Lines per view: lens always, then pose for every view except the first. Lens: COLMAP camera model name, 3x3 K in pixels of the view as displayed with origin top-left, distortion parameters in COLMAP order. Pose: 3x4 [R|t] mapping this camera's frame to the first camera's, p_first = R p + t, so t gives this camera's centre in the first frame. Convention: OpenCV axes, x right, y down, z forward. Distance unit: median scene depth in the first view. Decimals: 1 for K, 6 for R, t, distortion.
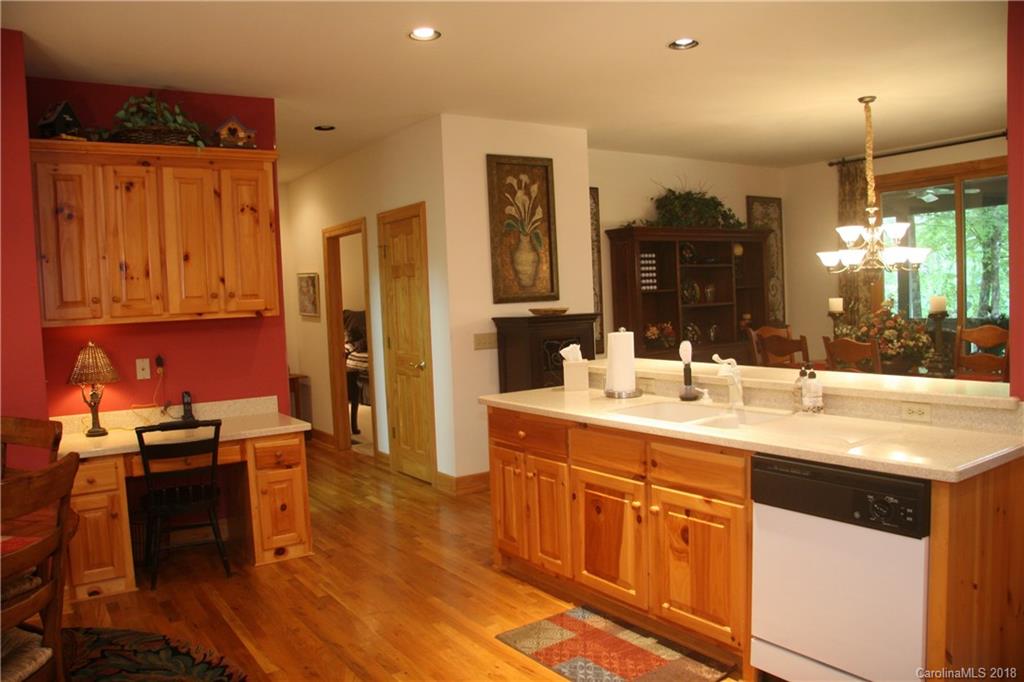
lens RADIAL K [[767.0, 0, 510.0], [0, 767.0, 361.7], [0, 0, 1]] dist [-0.181001, 0.122235]
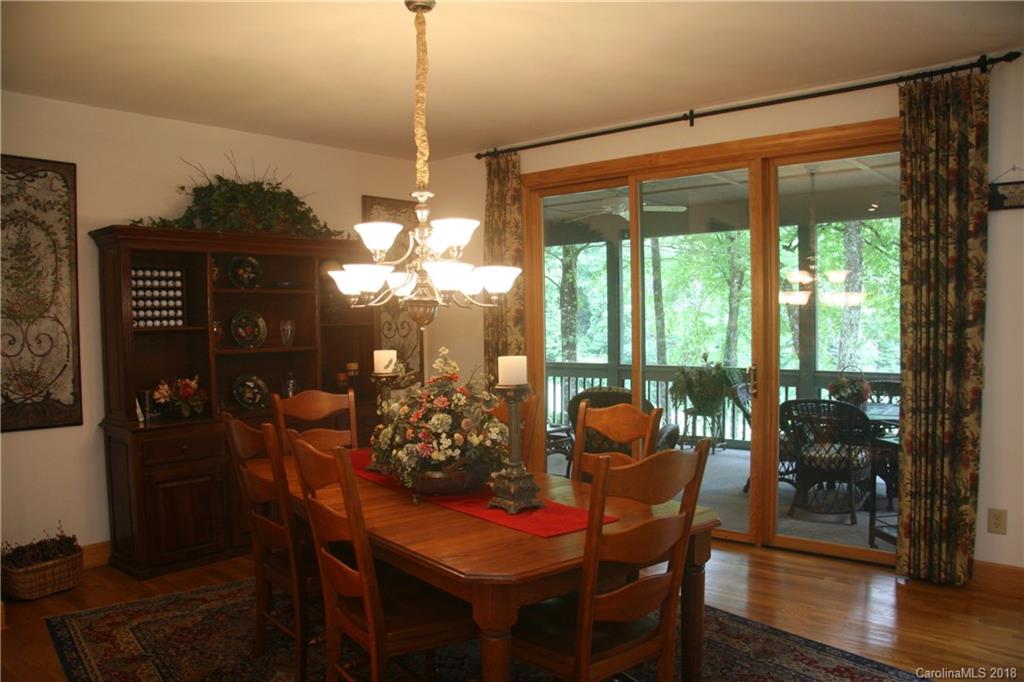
lens RADIAL K [[767.0, 0, 510.0], [0, 767.0, 361.7], [0, 0, 1]] dist [-0.181001, 0.122235]
pose [[0.962823, 0.020352, 0.269366, 0.296584], [-0.010677, 0.999246, -0.037334, -0.044046], [-0.269923, 0.033070, 0.962314, 0.316448]]
